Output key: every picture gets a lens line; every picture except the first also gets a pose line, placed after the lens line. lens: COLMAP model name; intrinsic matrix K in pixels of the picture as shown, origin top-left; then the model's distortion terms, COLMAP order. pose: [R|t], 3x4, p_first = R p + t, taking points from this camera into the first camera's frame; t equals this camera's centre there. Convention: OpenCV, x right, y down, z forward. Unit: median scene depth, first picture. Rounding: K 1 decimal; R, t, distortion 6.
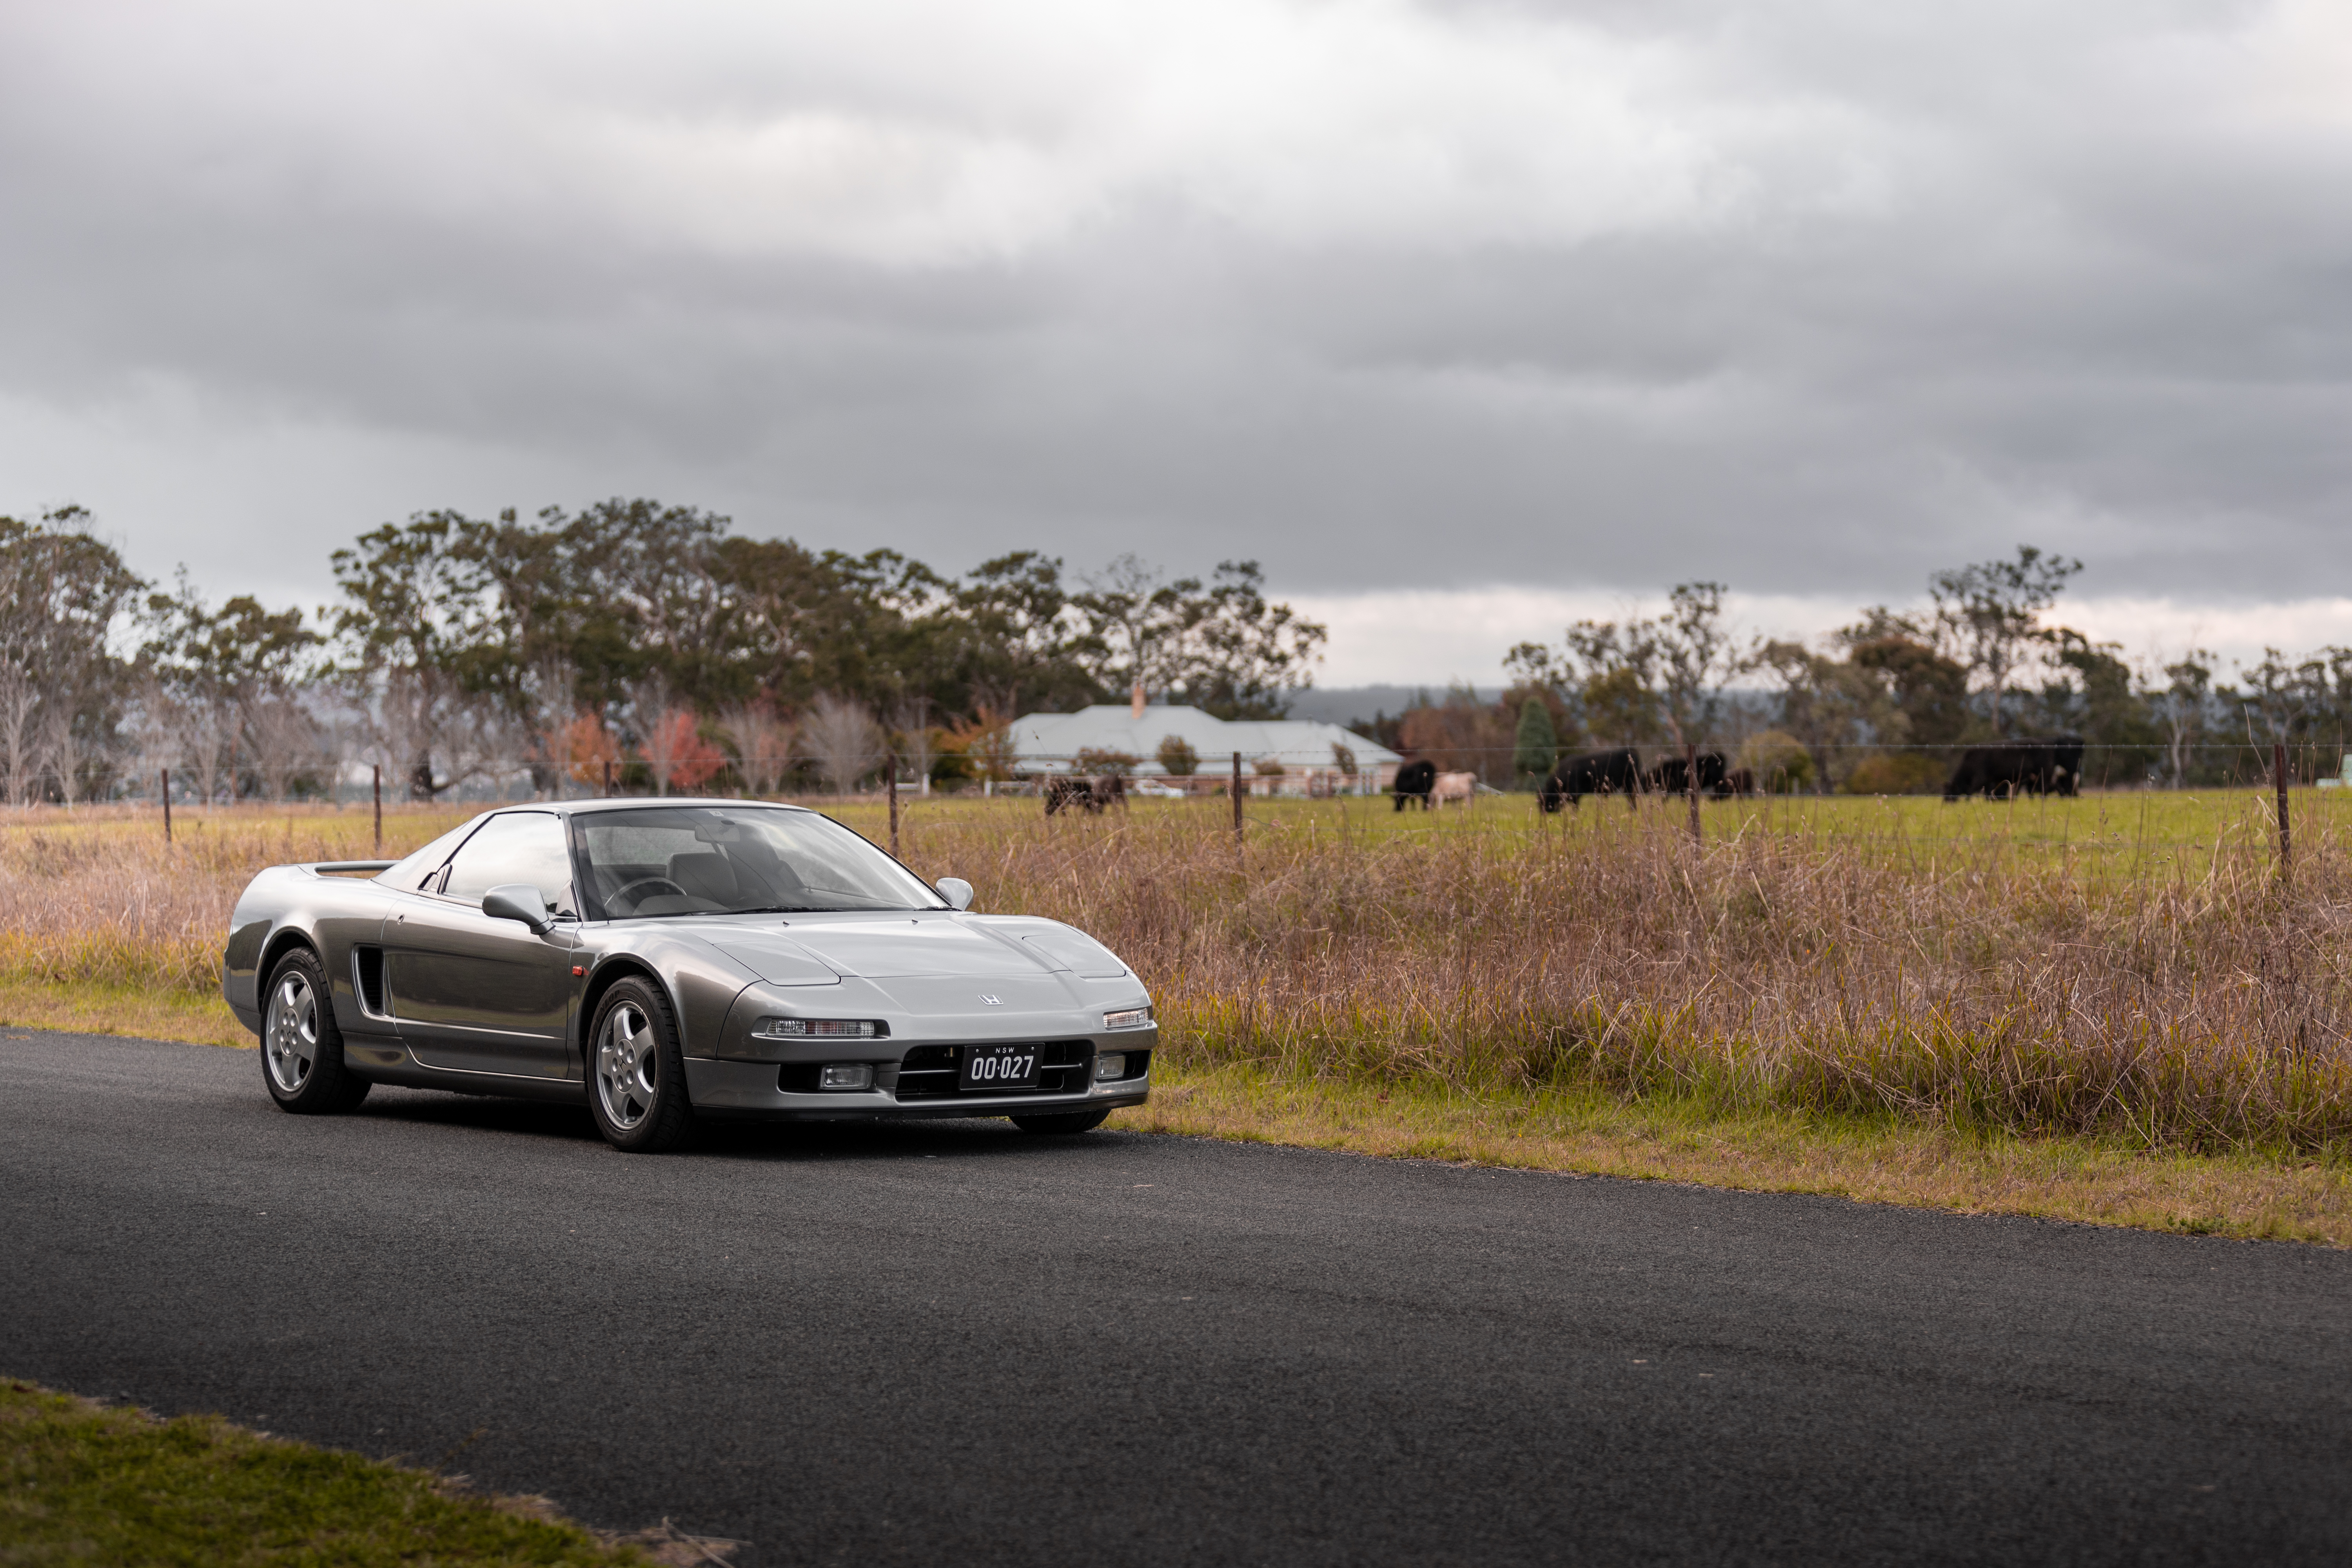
lens RADIAL K [[4808.7, 0, 1139.3], [0, 4808.7, 786.9], [0, 0, 1]] dist [0.158986, -0.757276]
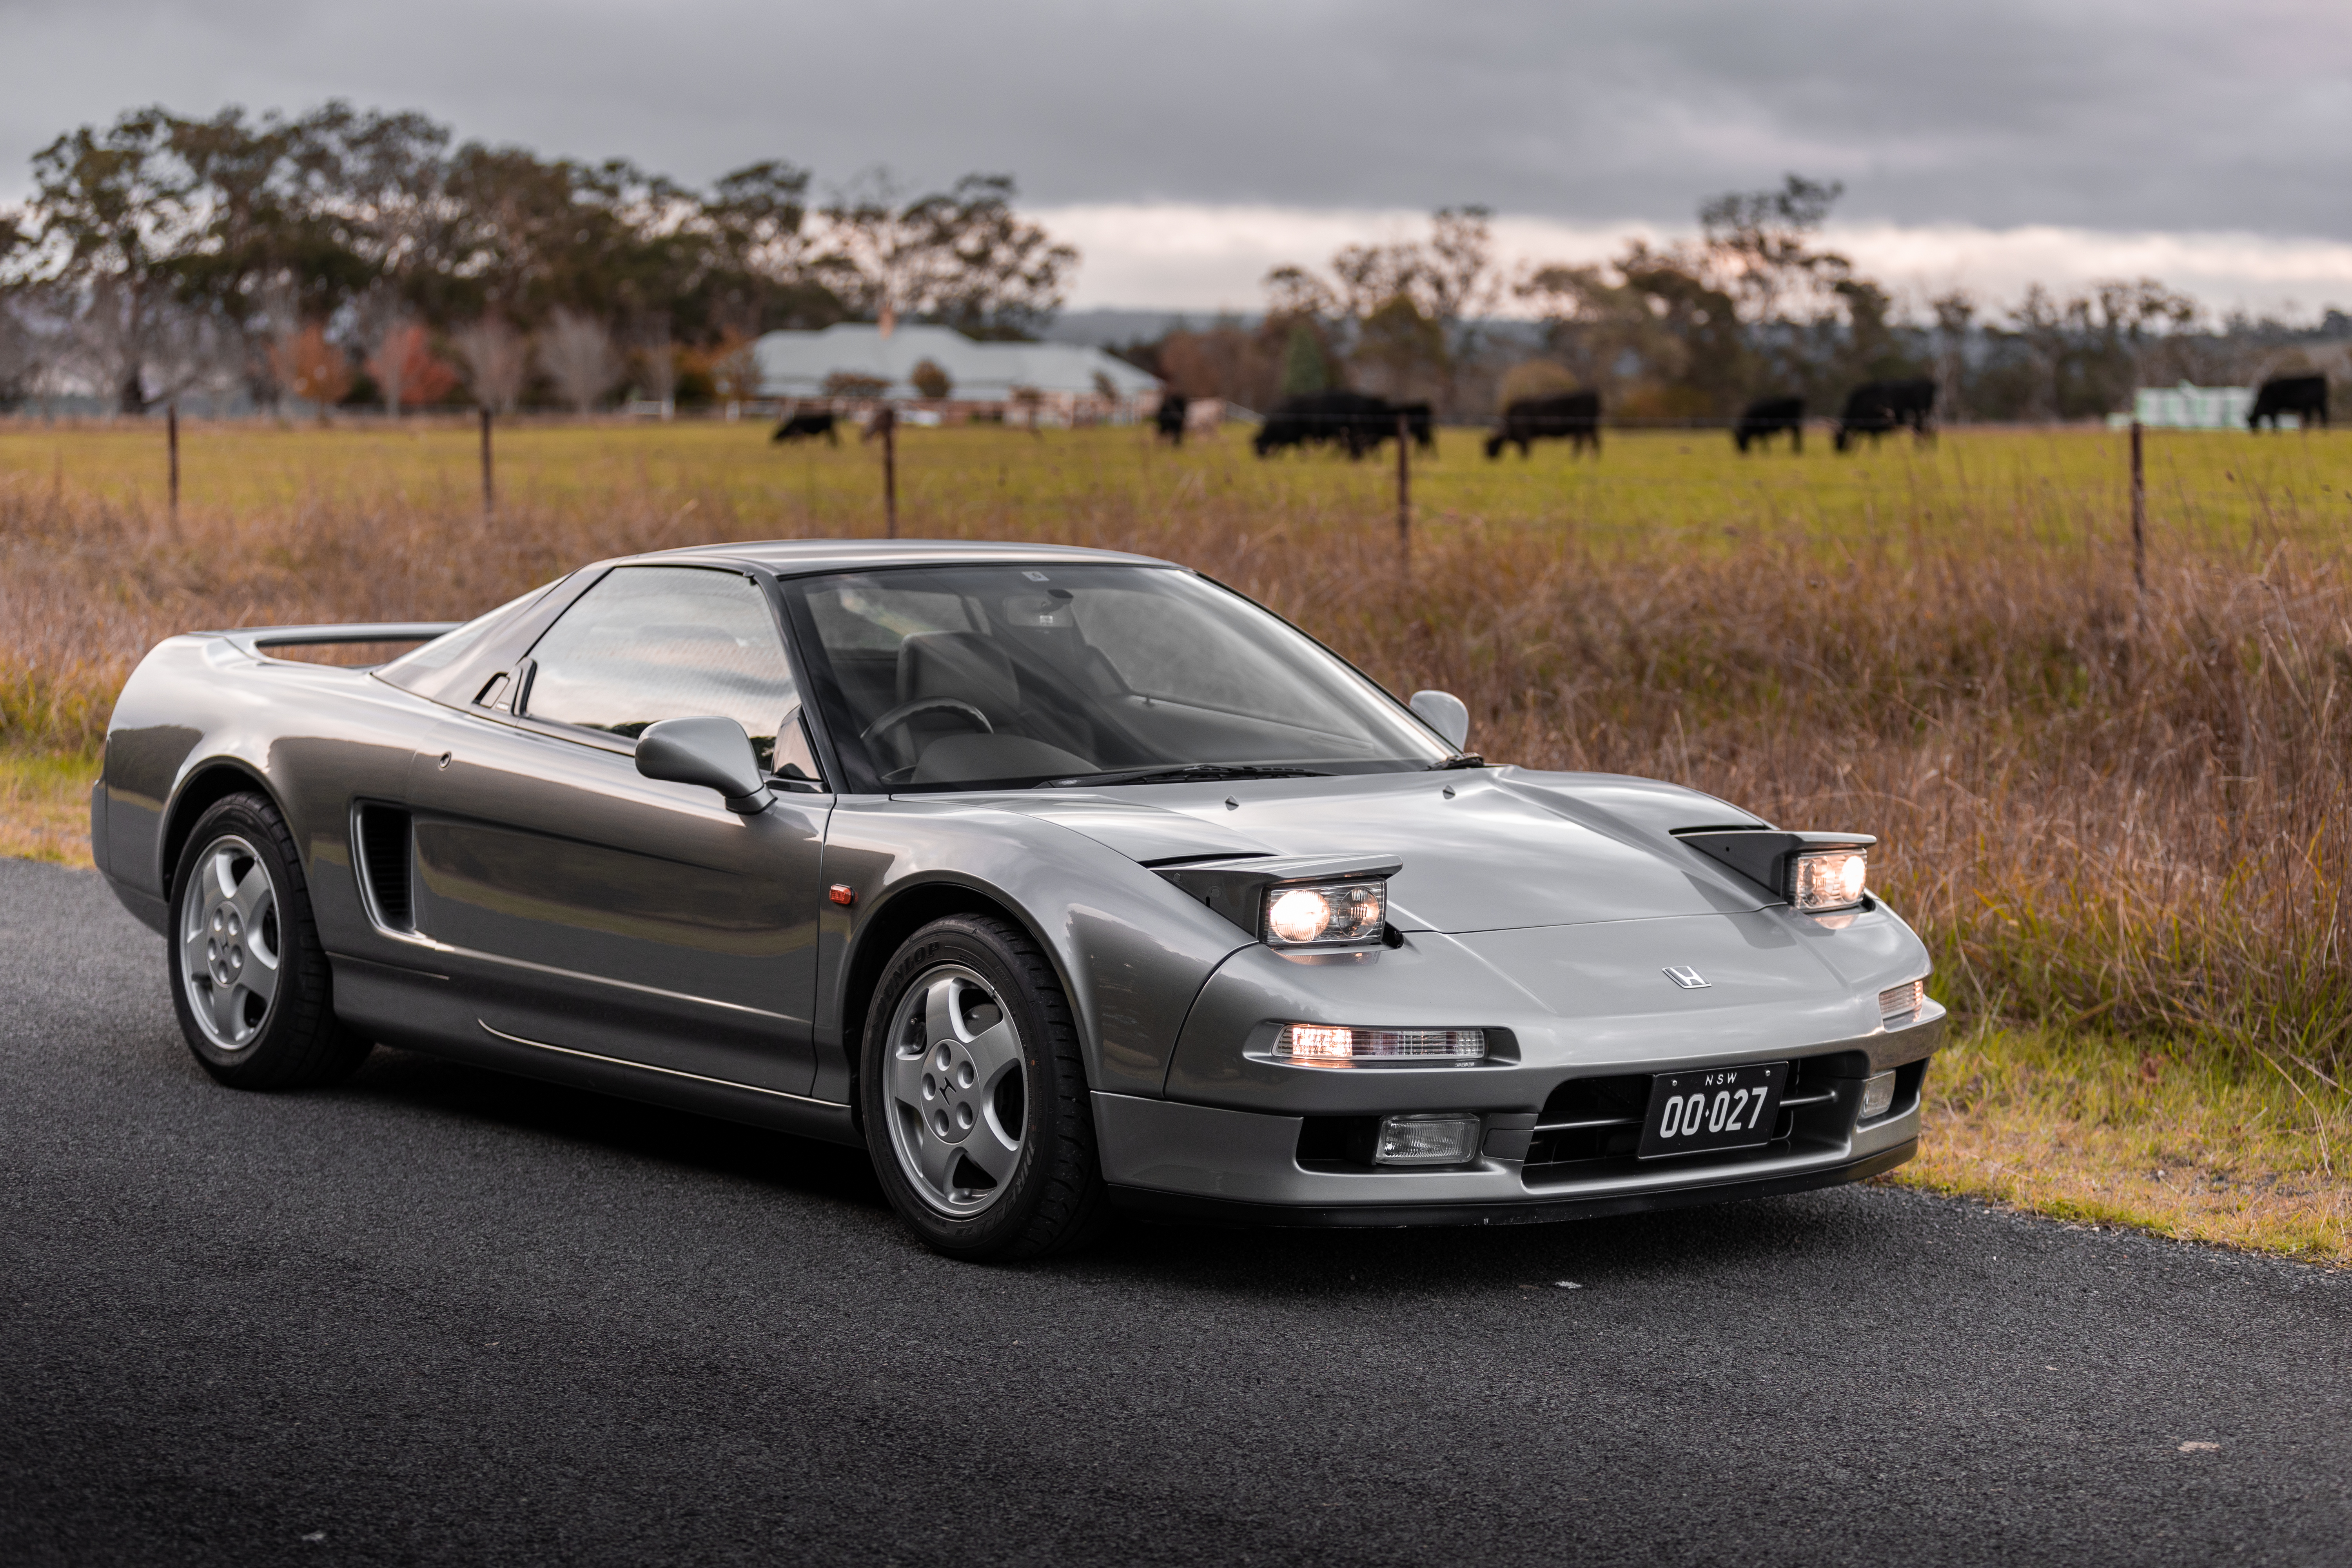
lens RADIAL K [[4808.7, 0, 1139.3], [0, 4808.7, 786.9], [0, 0, 1]] dist [0.158986, -0.757276]
pose [[0.998175, 0.007401, 0.059930, -0.111557], [-0.012083, 0.996869, 0.078144, -0.013740], [-0.059164, -0.078726, 0.995139, 0.468122]]
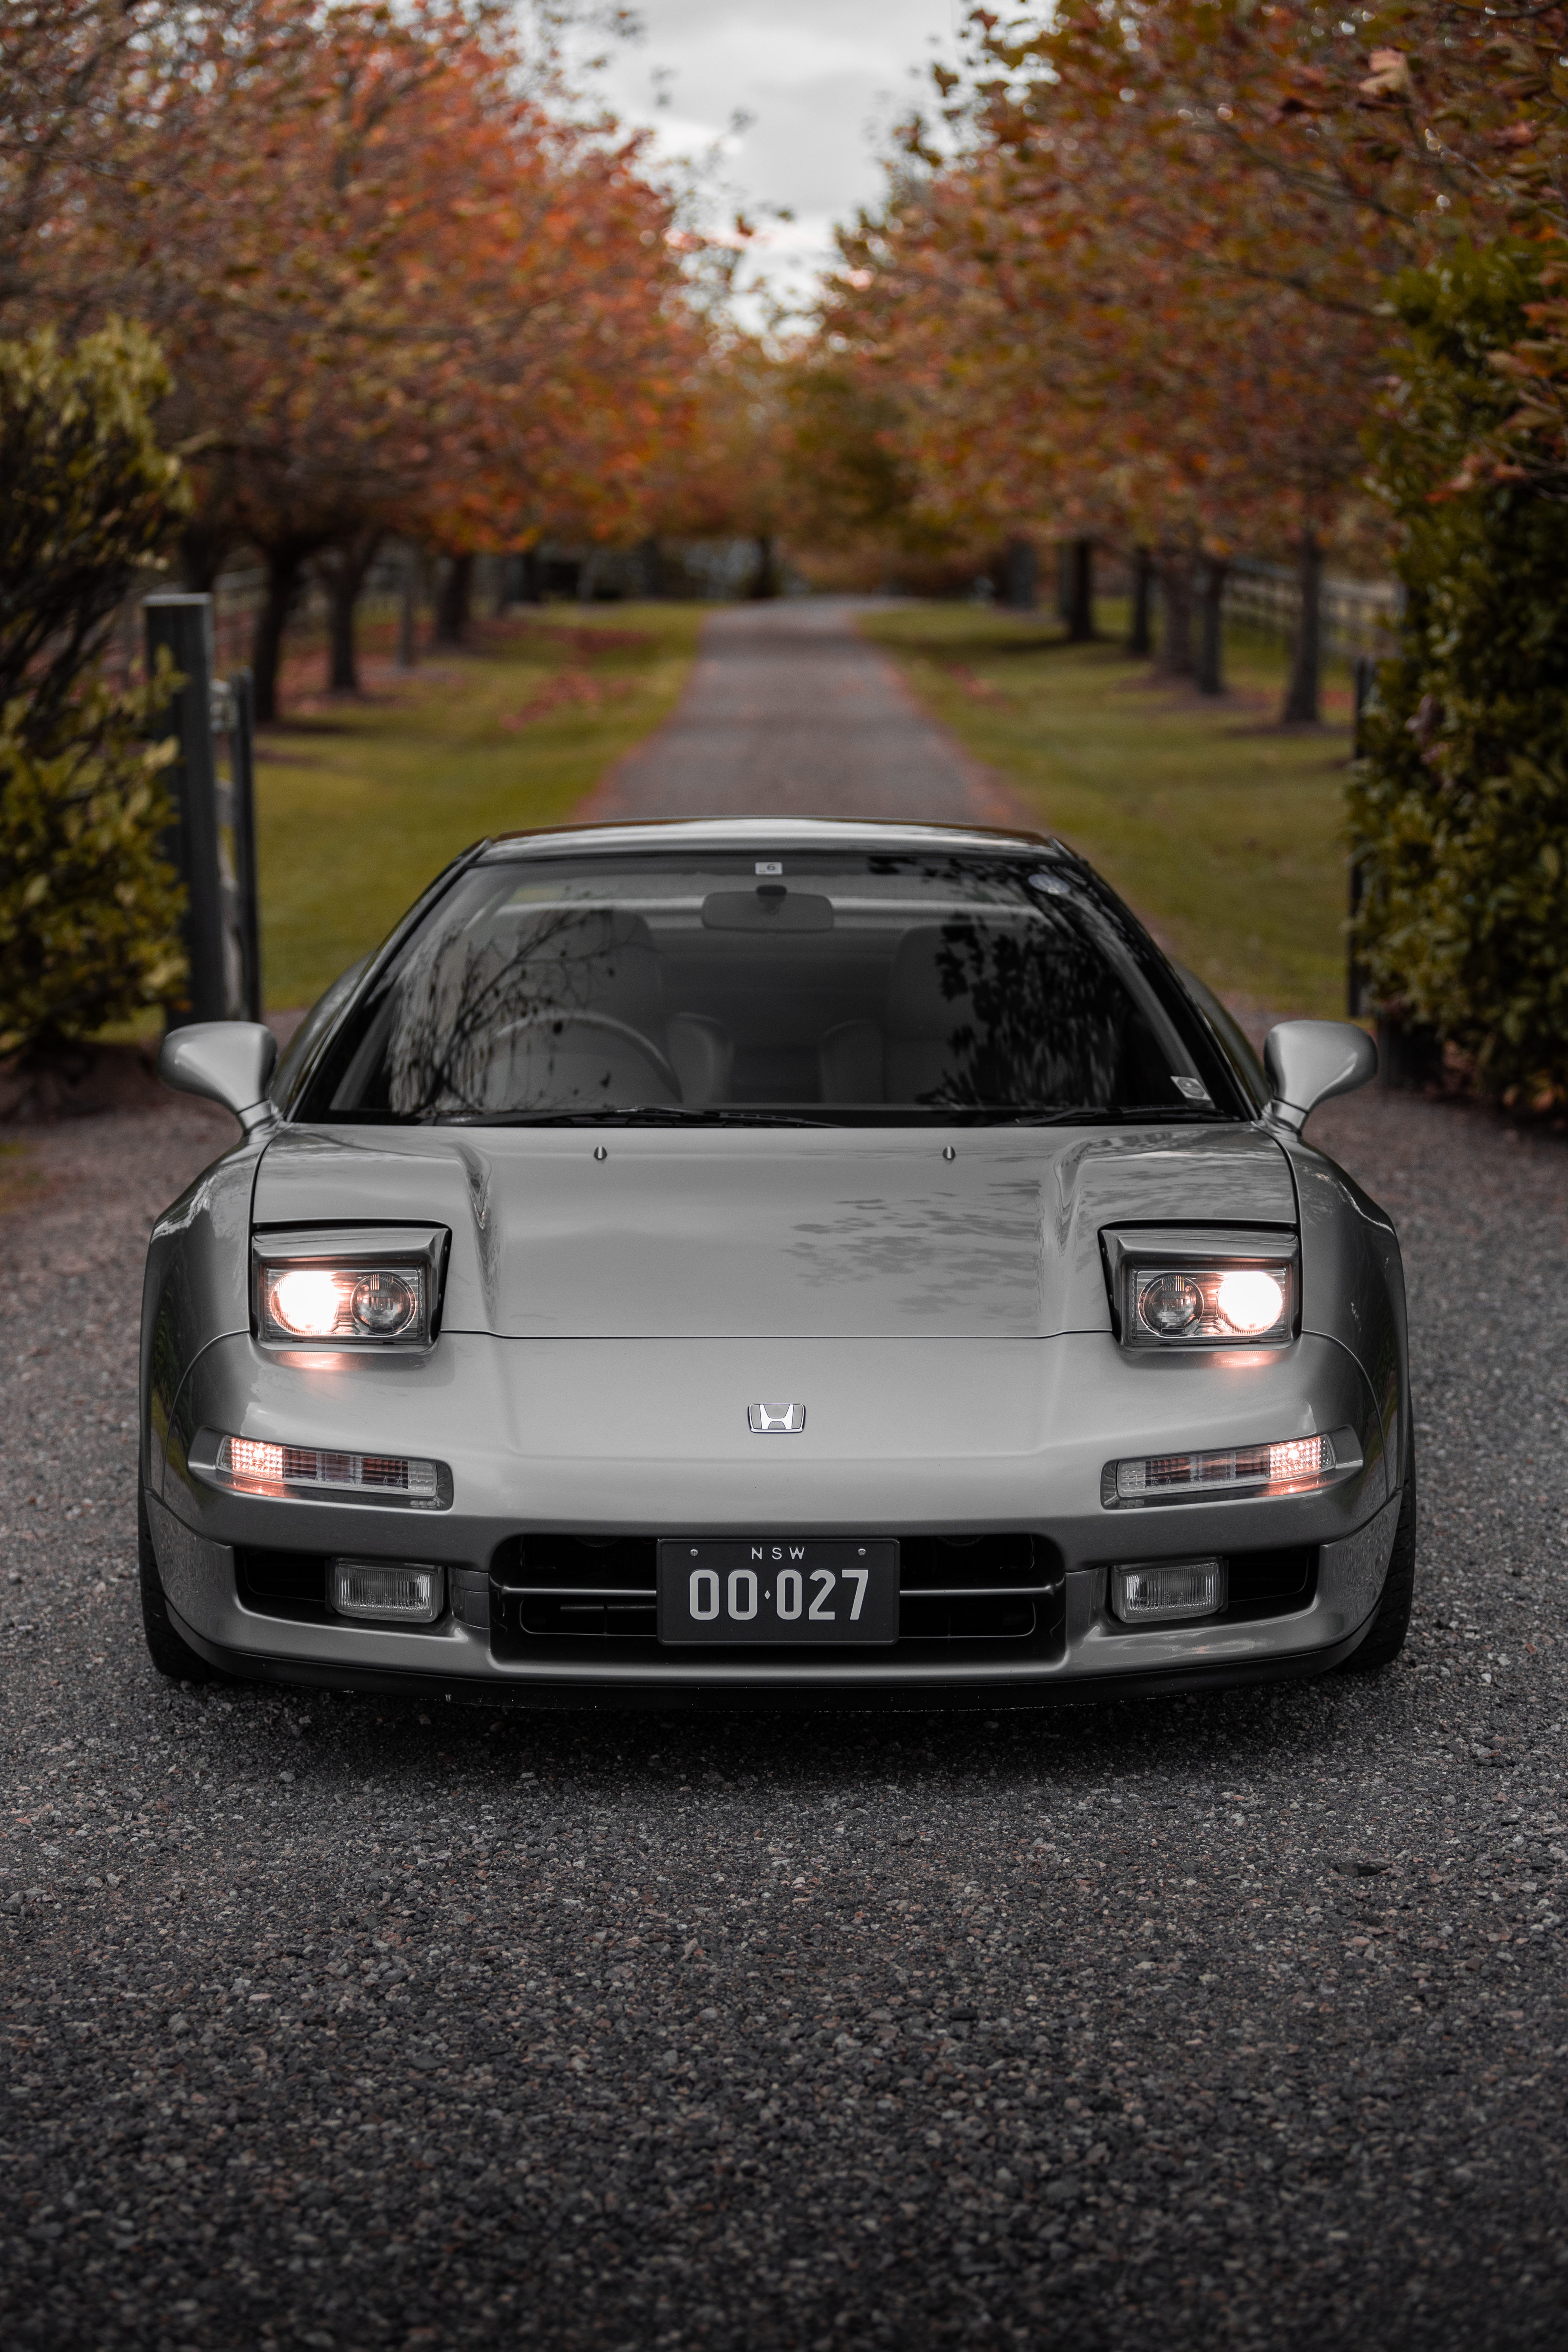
lens RADIAL K [[4751.3, 0, 746.8], [0, 4751.3, 1215.0], [0, 0, 1]] dist [0.128690, -0.350983]
pose [[0.824213, 0.068889, -0.562075, 0.173877], [0.001197, 0.992359, 0.123380, -0.019210], [0.566279, -0.102364, 0.817832, 0.637943]]
